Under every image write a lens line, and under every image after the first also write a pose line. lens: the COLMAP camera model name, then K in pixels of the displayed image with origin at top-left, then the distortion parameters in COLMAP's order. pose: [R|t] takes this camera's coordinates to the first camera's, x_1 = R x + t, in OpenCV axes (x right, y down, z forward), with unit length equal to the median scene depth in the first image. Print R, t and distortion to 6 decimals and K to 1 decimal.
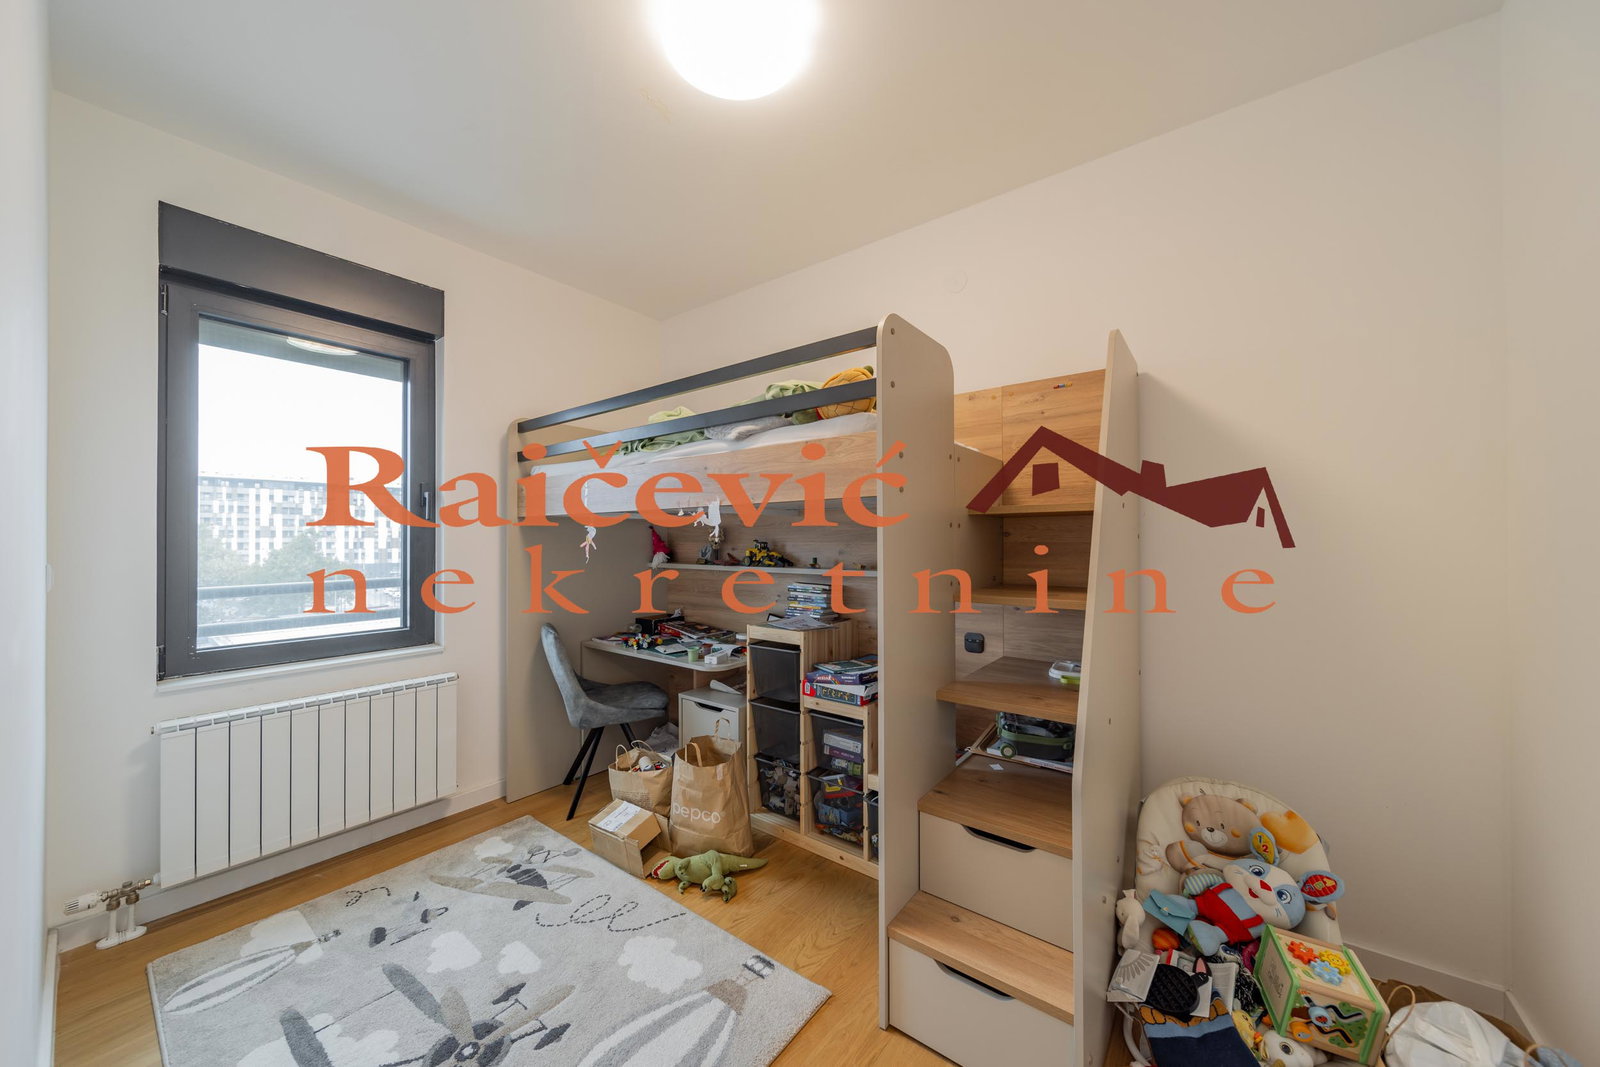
lens RADIAL K [[563.9, 0, 800.0], [0, 563.9, 533.5], [0, 0, 1]] dist [-0.000518, -0.000122]
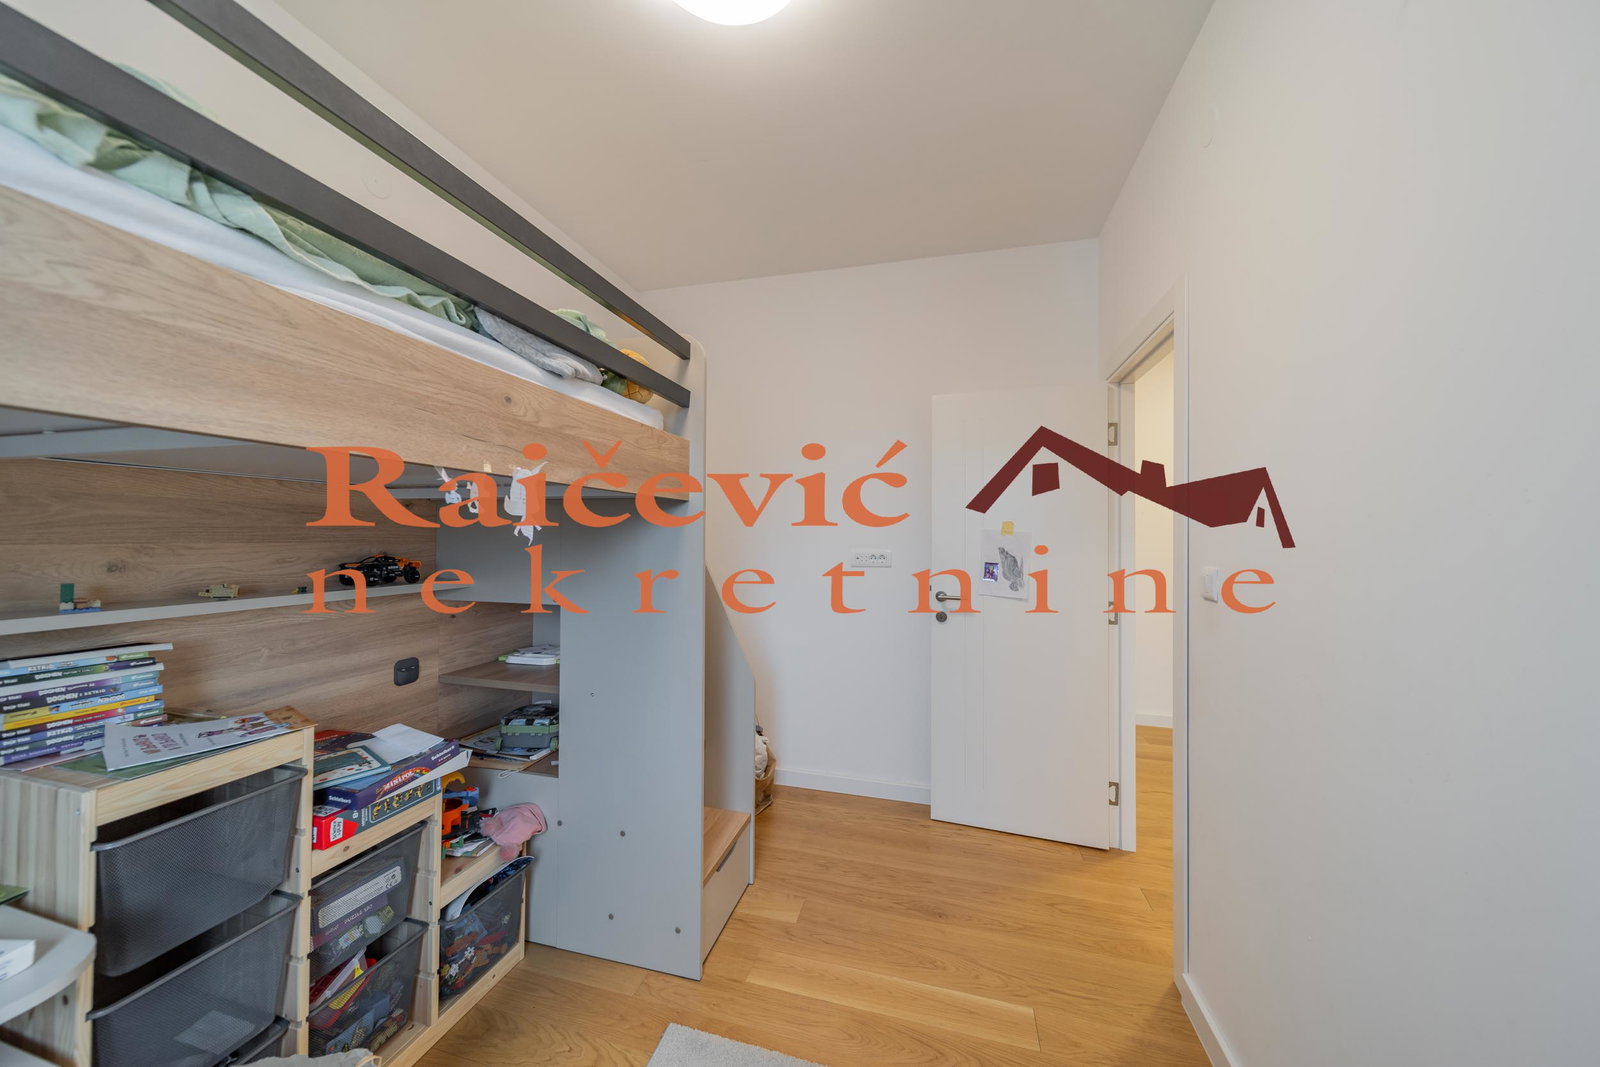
lens RADIAL K [[563.9, 0, 800.0], [0, 563.9, 533.5], [0, 0, 1]] dist [-0.000518, -0.000122]
pose [[-0.375890, 0.003741, 0.926657, -0.618524], [-0.020478, 0.999714, -0.012342, 0.003445], [-0.926438, -0.023615, -0.375705, 0.806644]]
